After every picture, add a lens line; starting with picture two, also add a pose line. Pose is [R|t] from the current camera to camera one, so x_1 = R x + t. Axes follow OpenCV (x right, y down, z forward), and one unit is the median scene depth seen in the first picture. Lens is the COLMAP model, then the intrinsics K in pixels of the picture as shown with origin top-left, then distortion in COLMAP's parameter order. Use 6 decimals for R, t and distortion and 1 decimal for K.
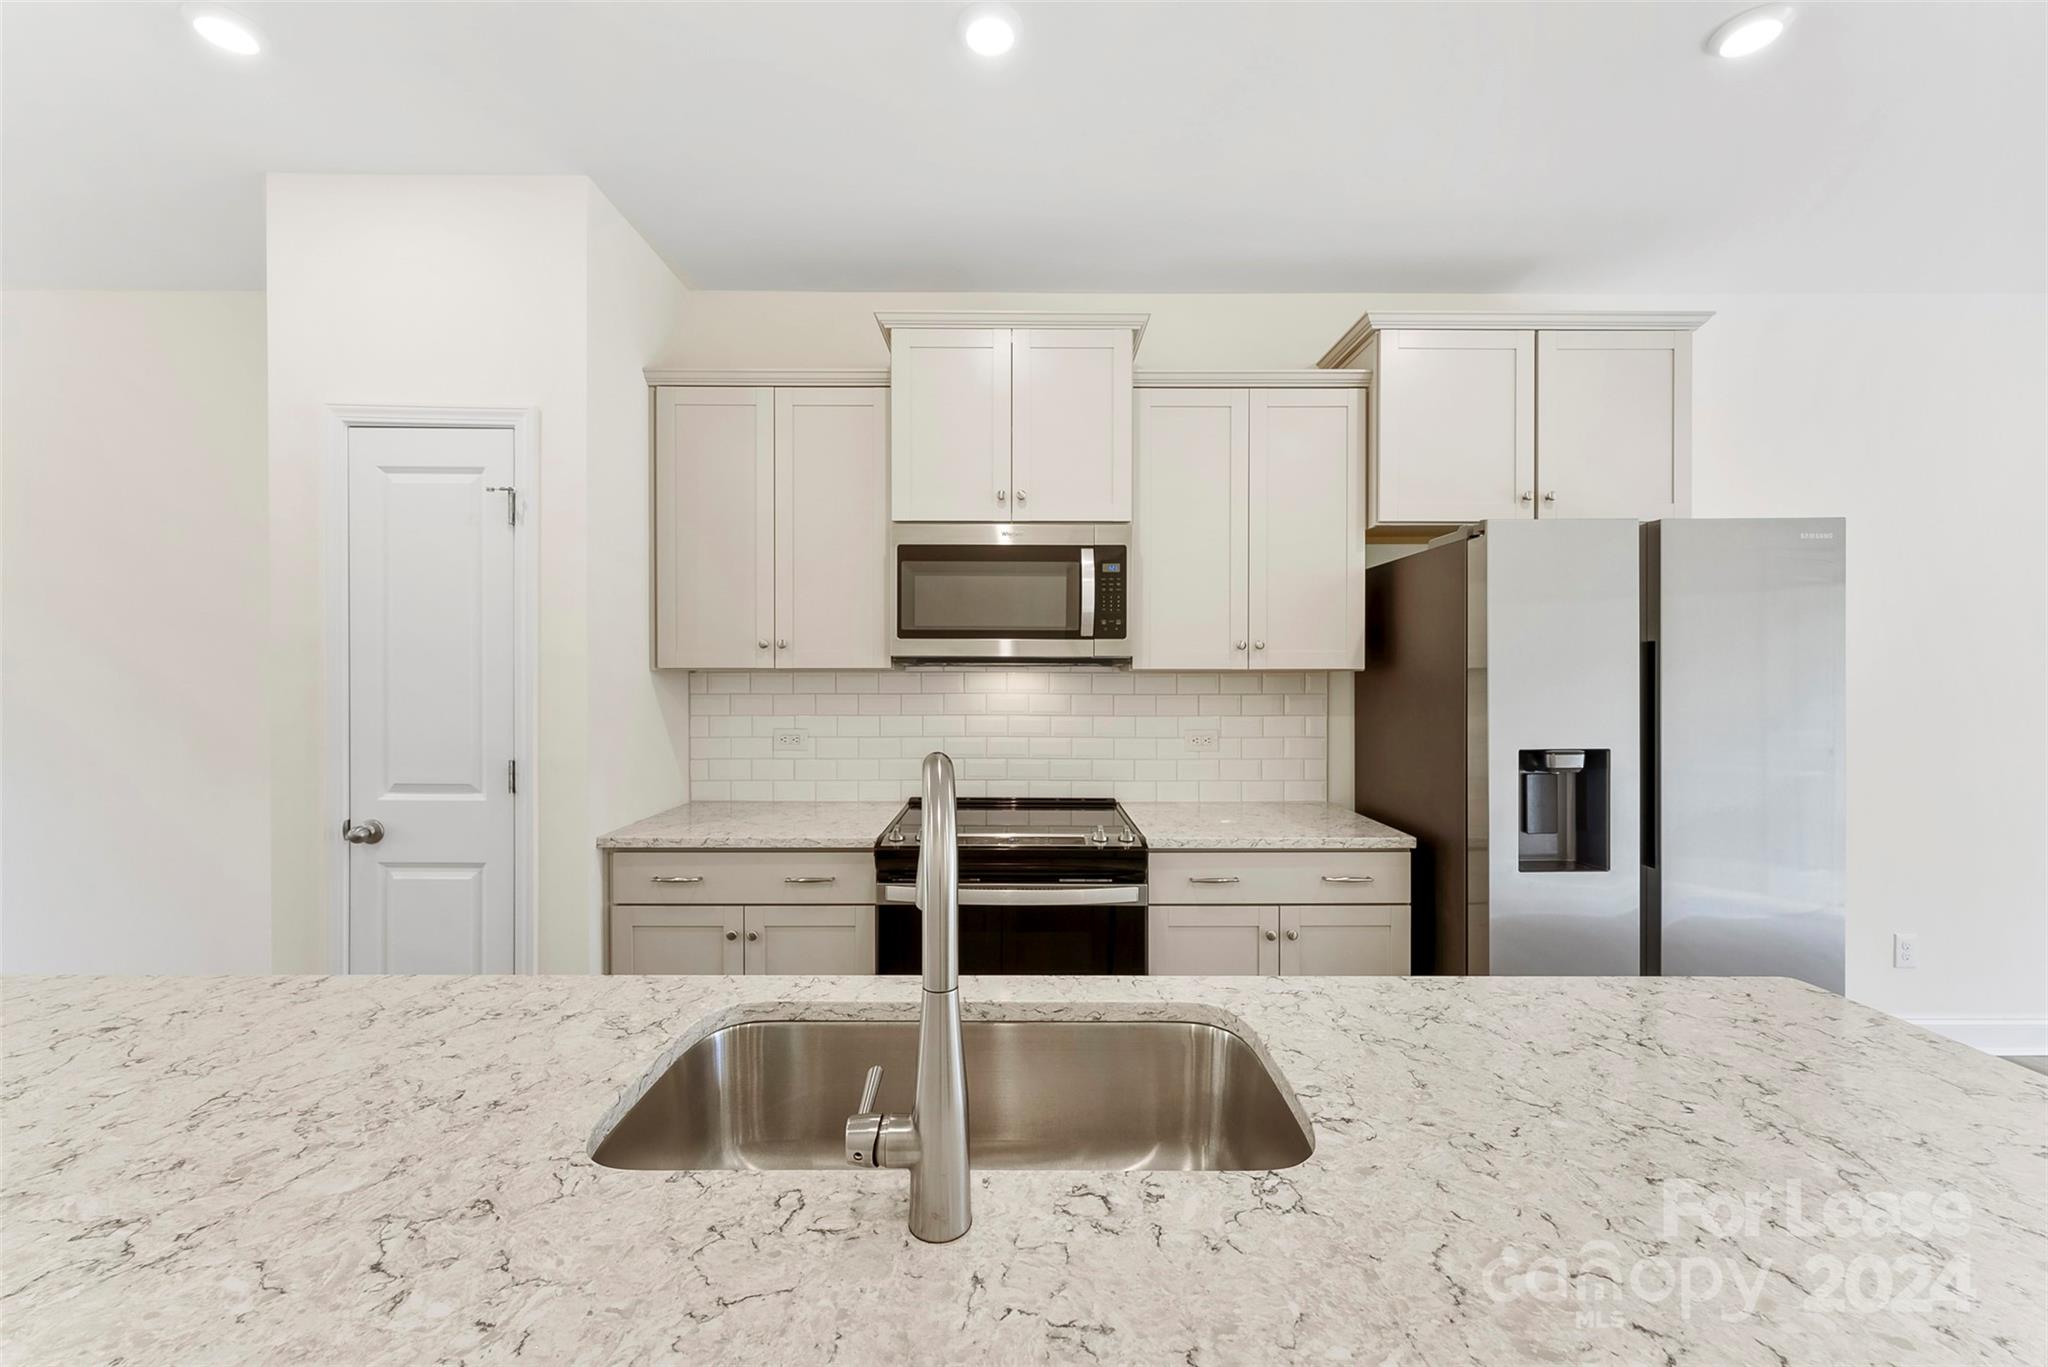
lens RADIAL K [[819.7, 0, 1024.0], [0, 819.7, 683.5], [0, 0, 1]] dist [-0.000746, 0.000017]
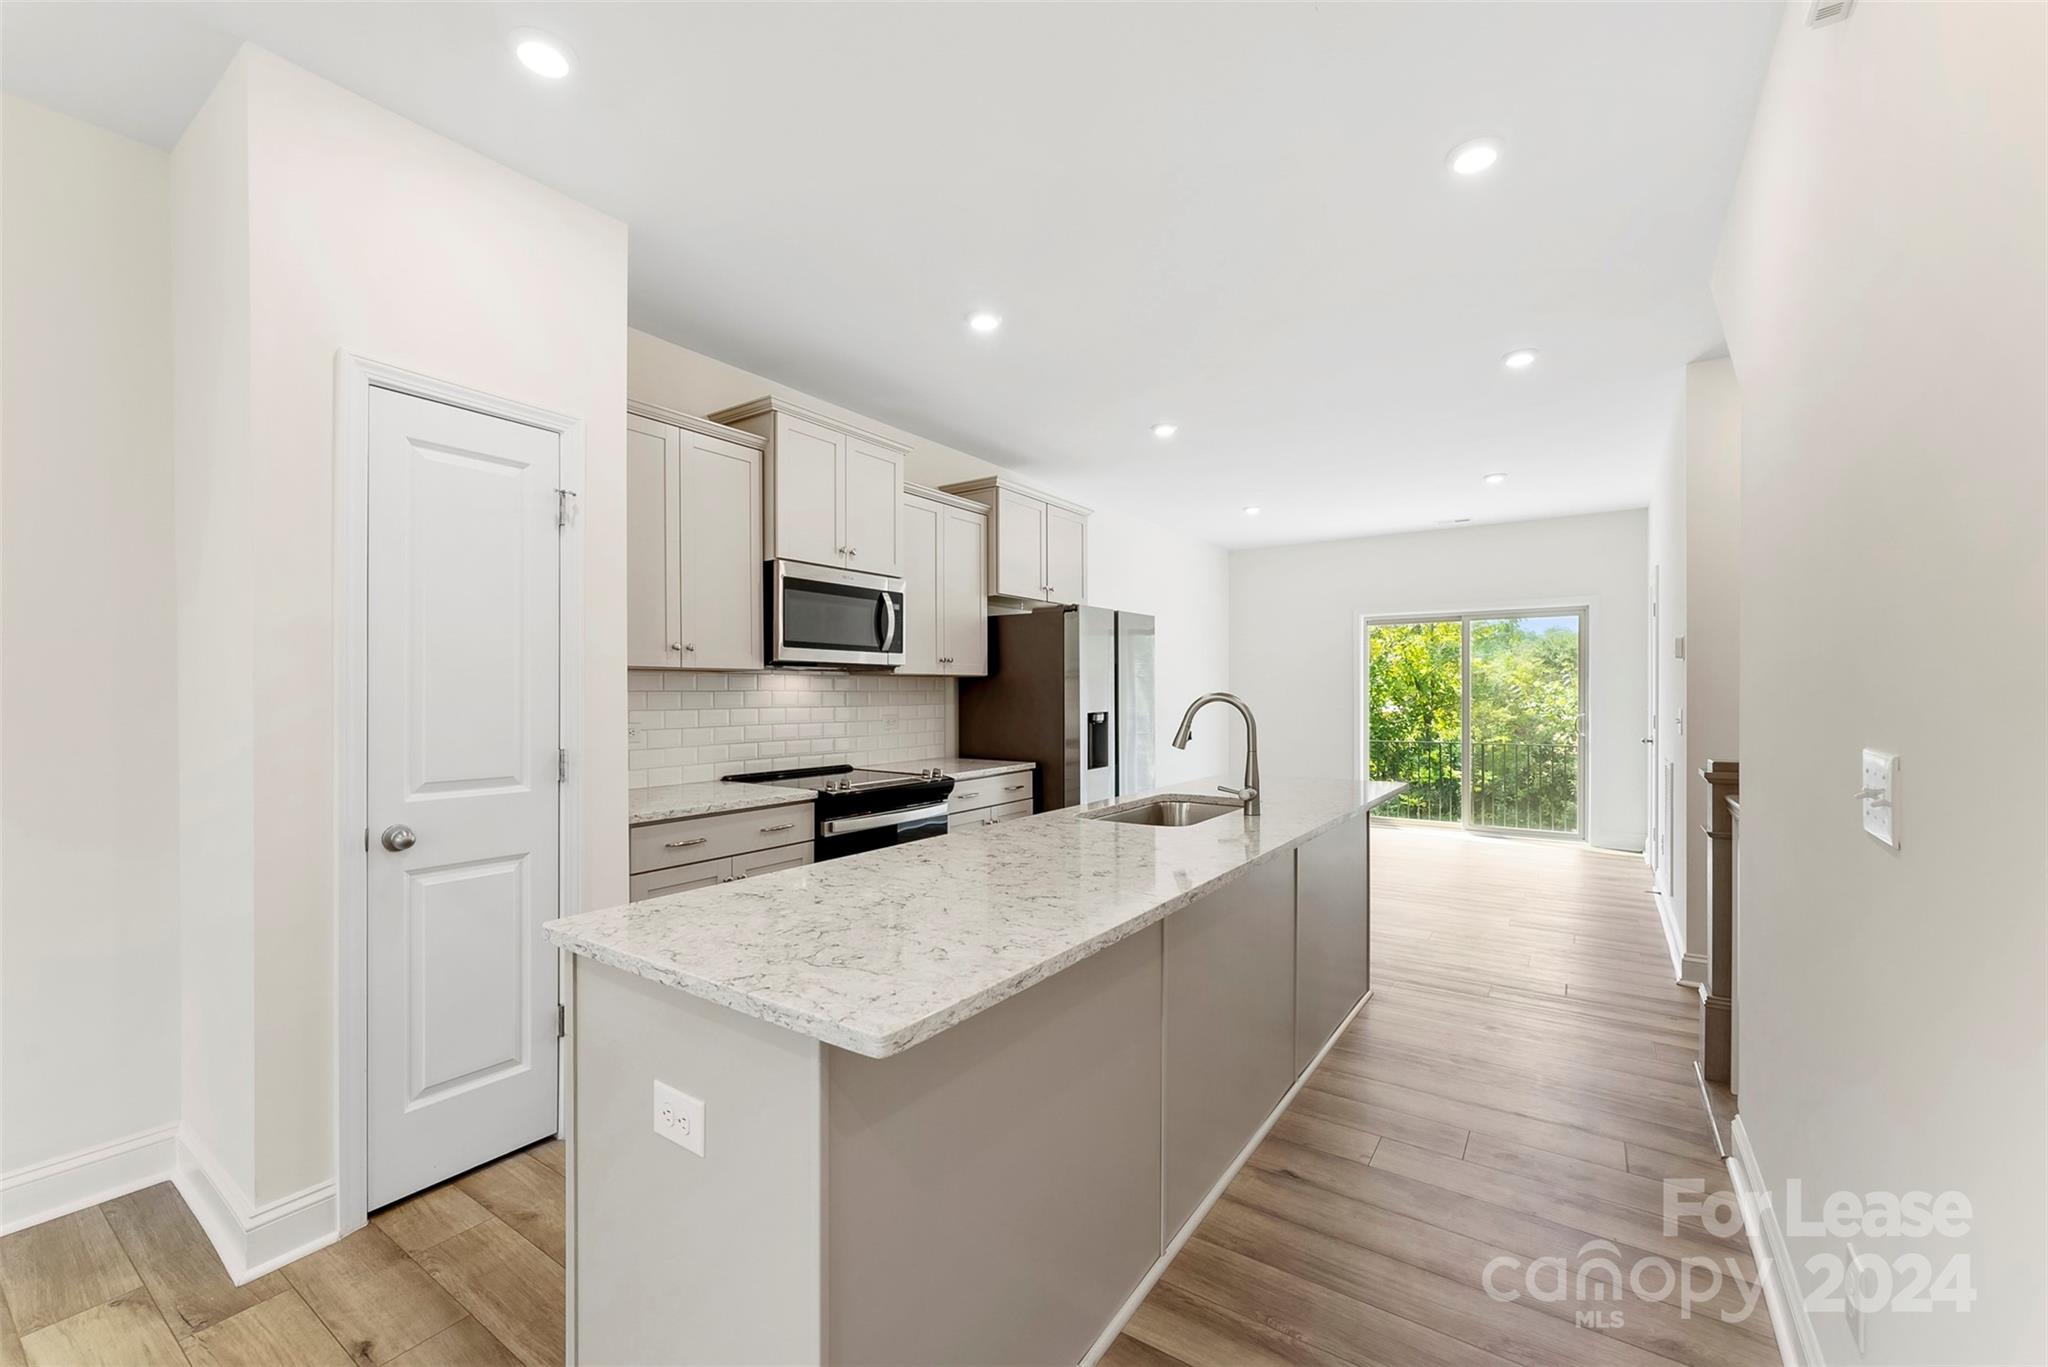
lens RADIAL K [[821.7, 0, 1027.3], [0, 821.7, 700.9], [0, 0, 1]] dist [0.000589, 0.000105]
pose [[0.571615, -0.011559, 0.820440, -1.031311], [0.012482, 0.999908, 0.005391, 0.030032], [-0.820427, 0.007159, 0.571707, -0.082748]]
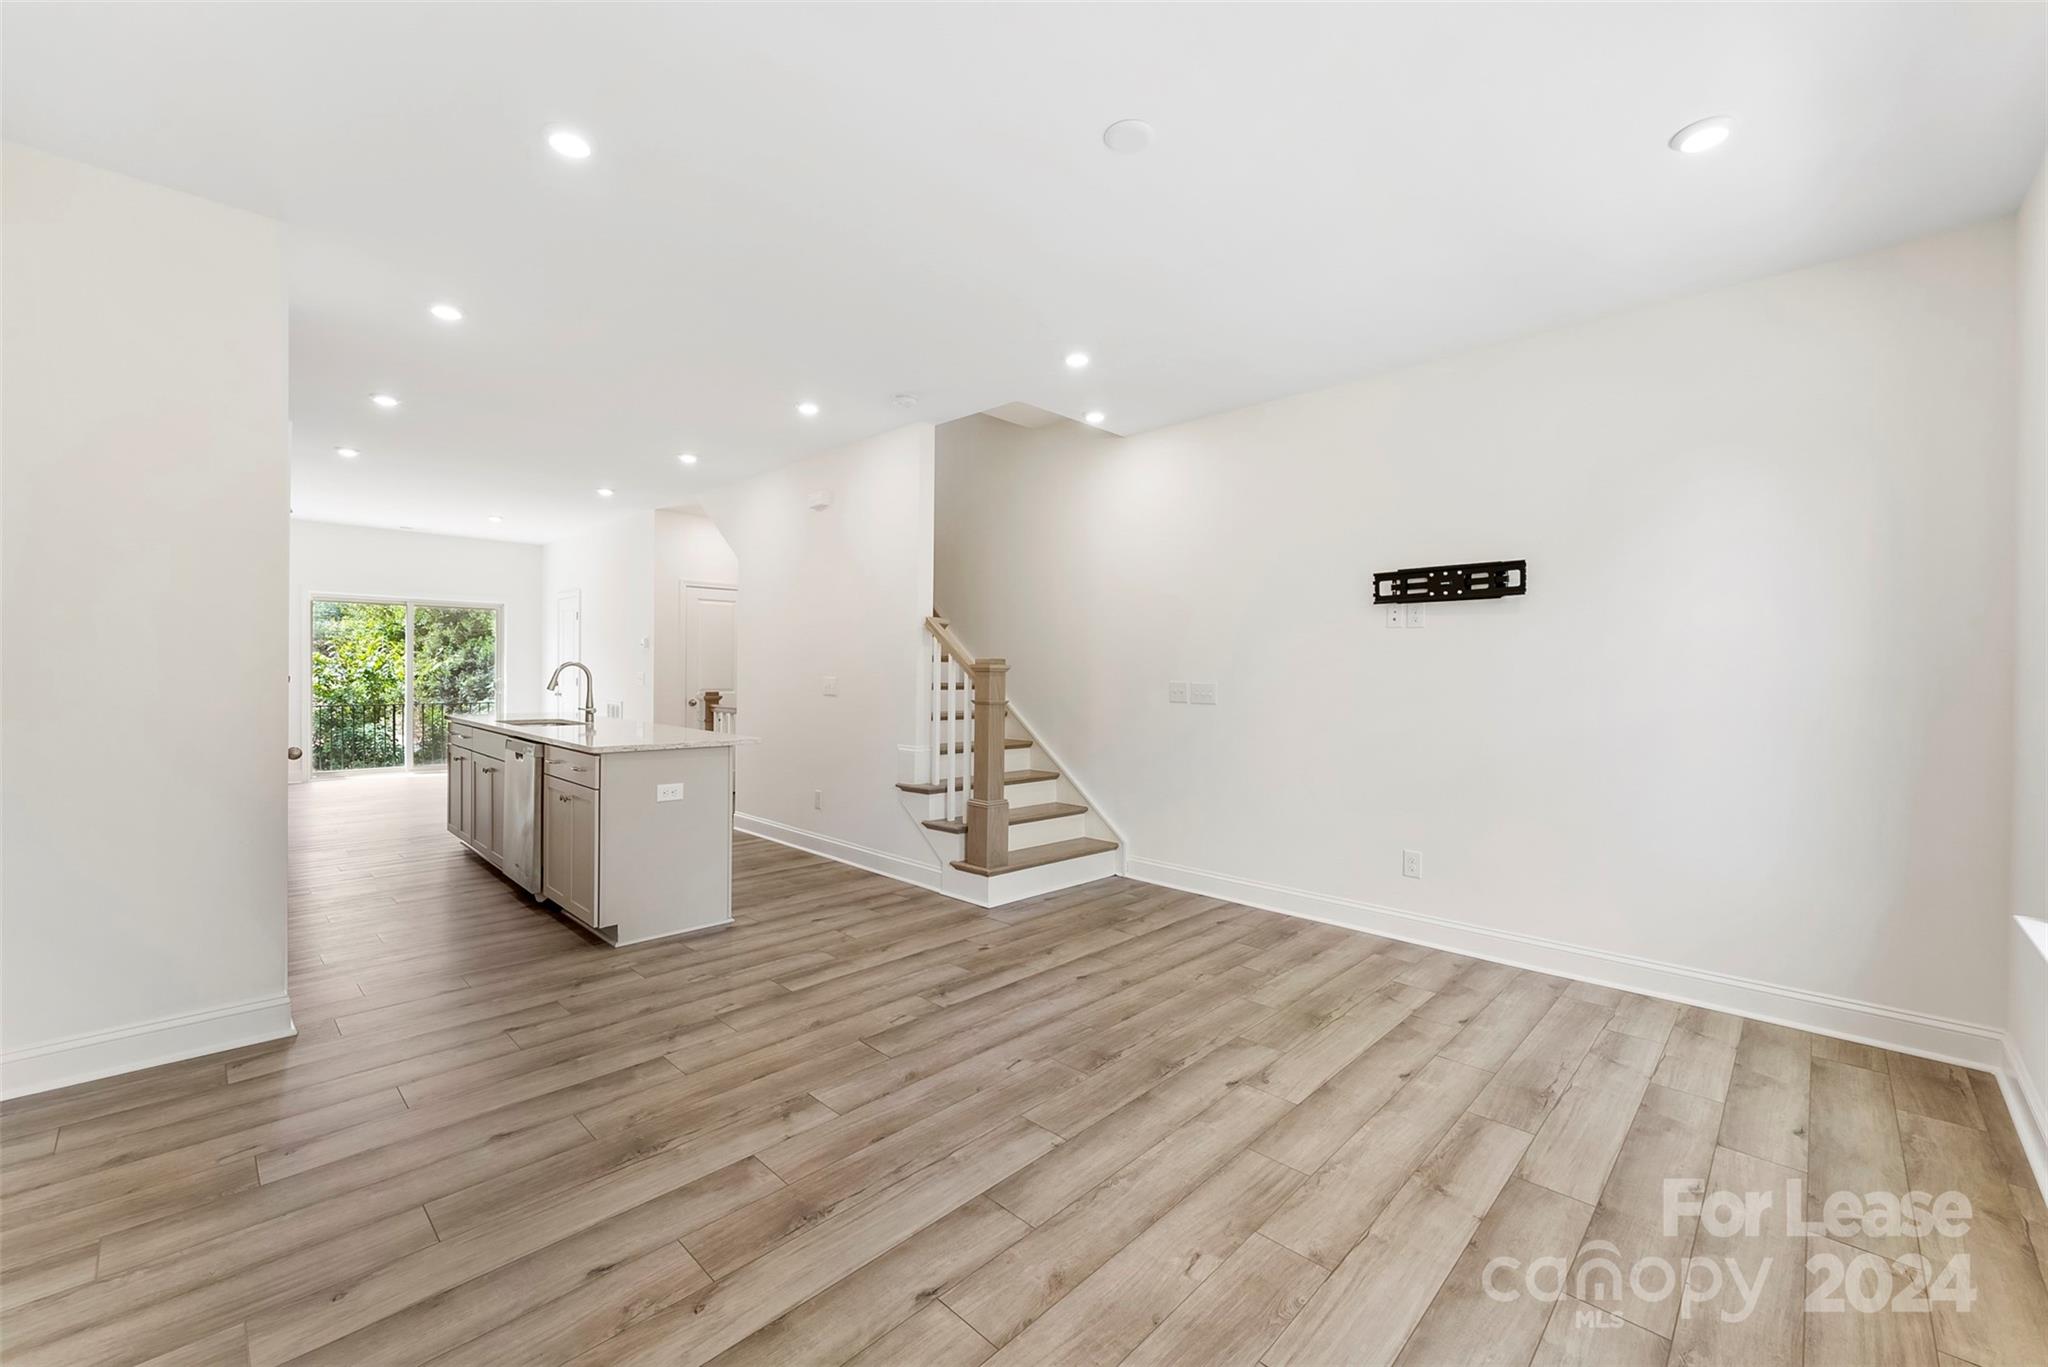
lens RADIAL K [[819.7, 0, 1024.0], [0, 819.7, 683.5], [0, 0, 1]] dist [-0.000746, 0.000017]
pose [[-0.708307, -0.019821, 0.705626, -2.314783], [-0.004490, 0.999712, 0.023575, 0.029929], [-0.705890, 0.013530, -0.708192, 0.980352]]
